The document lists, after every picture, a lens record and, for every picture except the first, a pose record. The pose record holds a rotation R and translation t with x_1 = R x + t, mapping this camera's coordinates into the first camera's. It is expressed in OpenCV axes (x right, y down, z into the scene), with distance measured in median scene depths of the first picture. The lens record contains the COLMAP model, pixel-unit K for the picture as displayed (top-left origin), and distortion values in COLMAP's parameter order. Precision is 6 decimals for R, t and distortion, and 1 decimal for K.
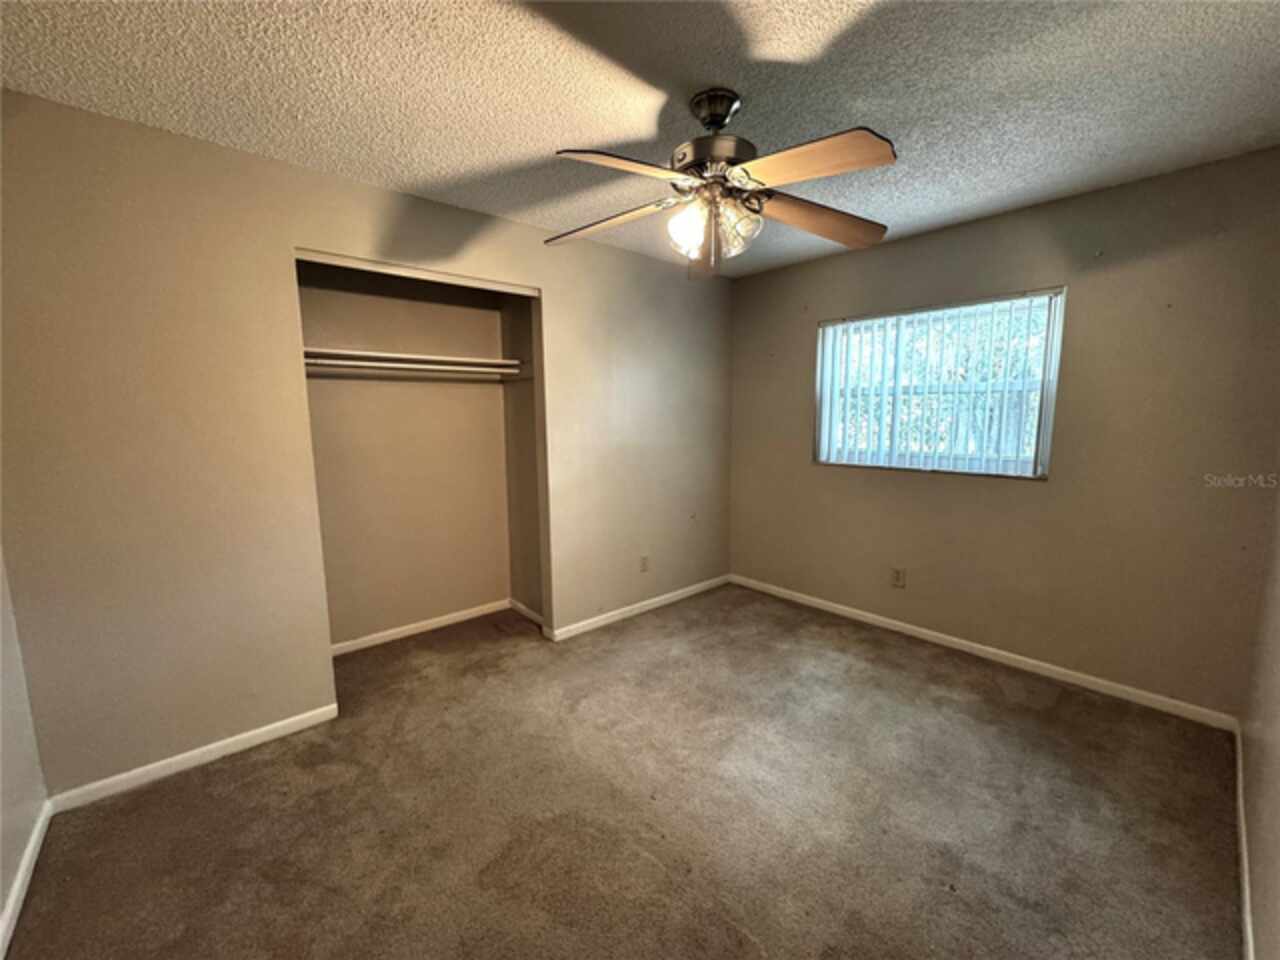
lens RADIAL K [[516.3, 0, 633.5], [0, 516.3, 477.8], [0, 0, 1]] dist [-0.003366, 0.000421]
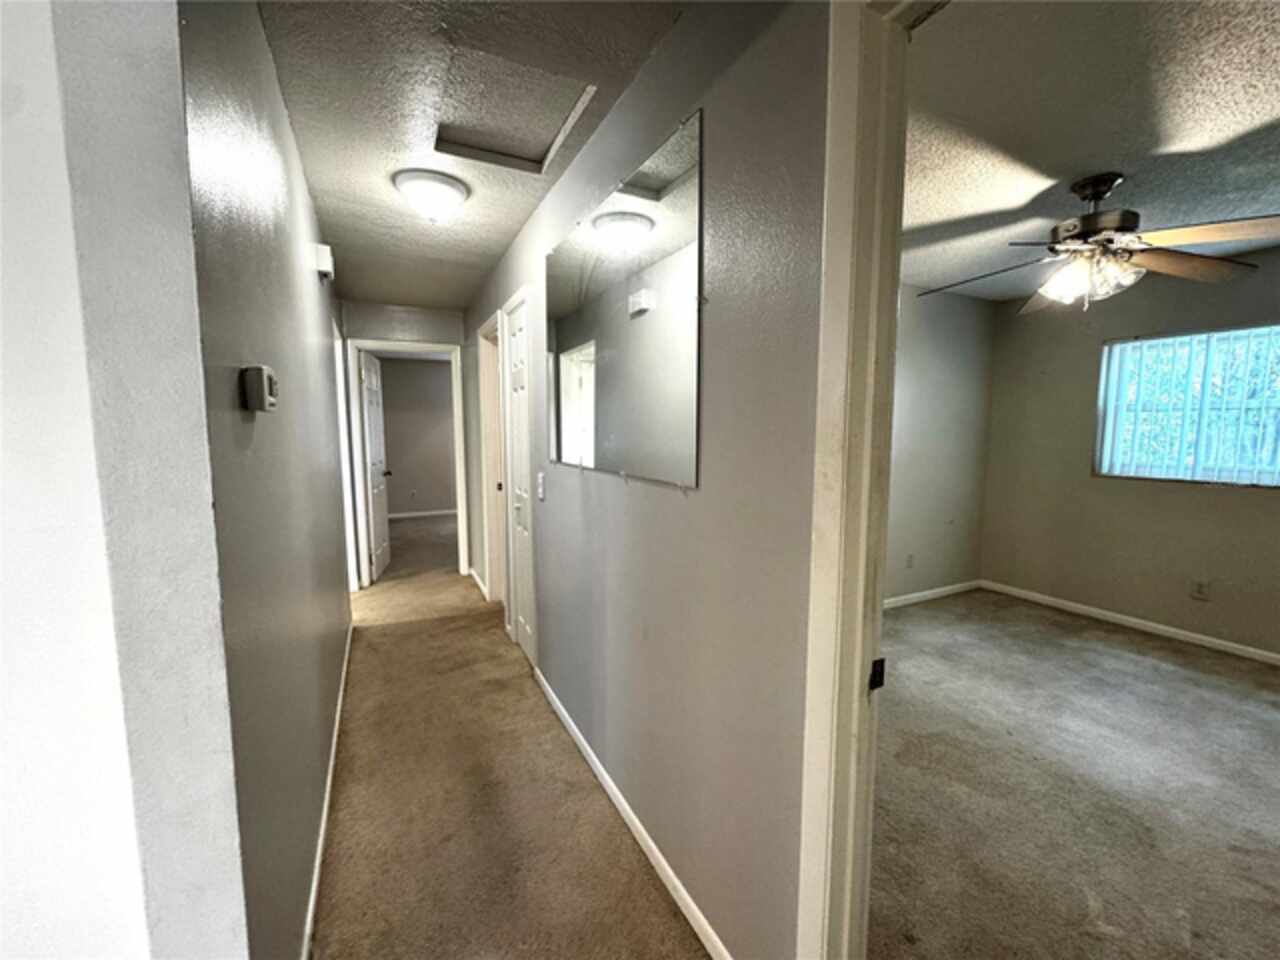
lens RADIAL K [[516.3, 0, 640.1], [0, 516.3, 474.5], [0, 0, 1]] dist [-0.003366, 0.000421]
pose [[0.968176, 0.033211, -0.248055, -0.319050], [-0.040459, 0.998889, -0.024175, 0.037522], [0.246977, 0.033442, 0.968444, -0.262194]]
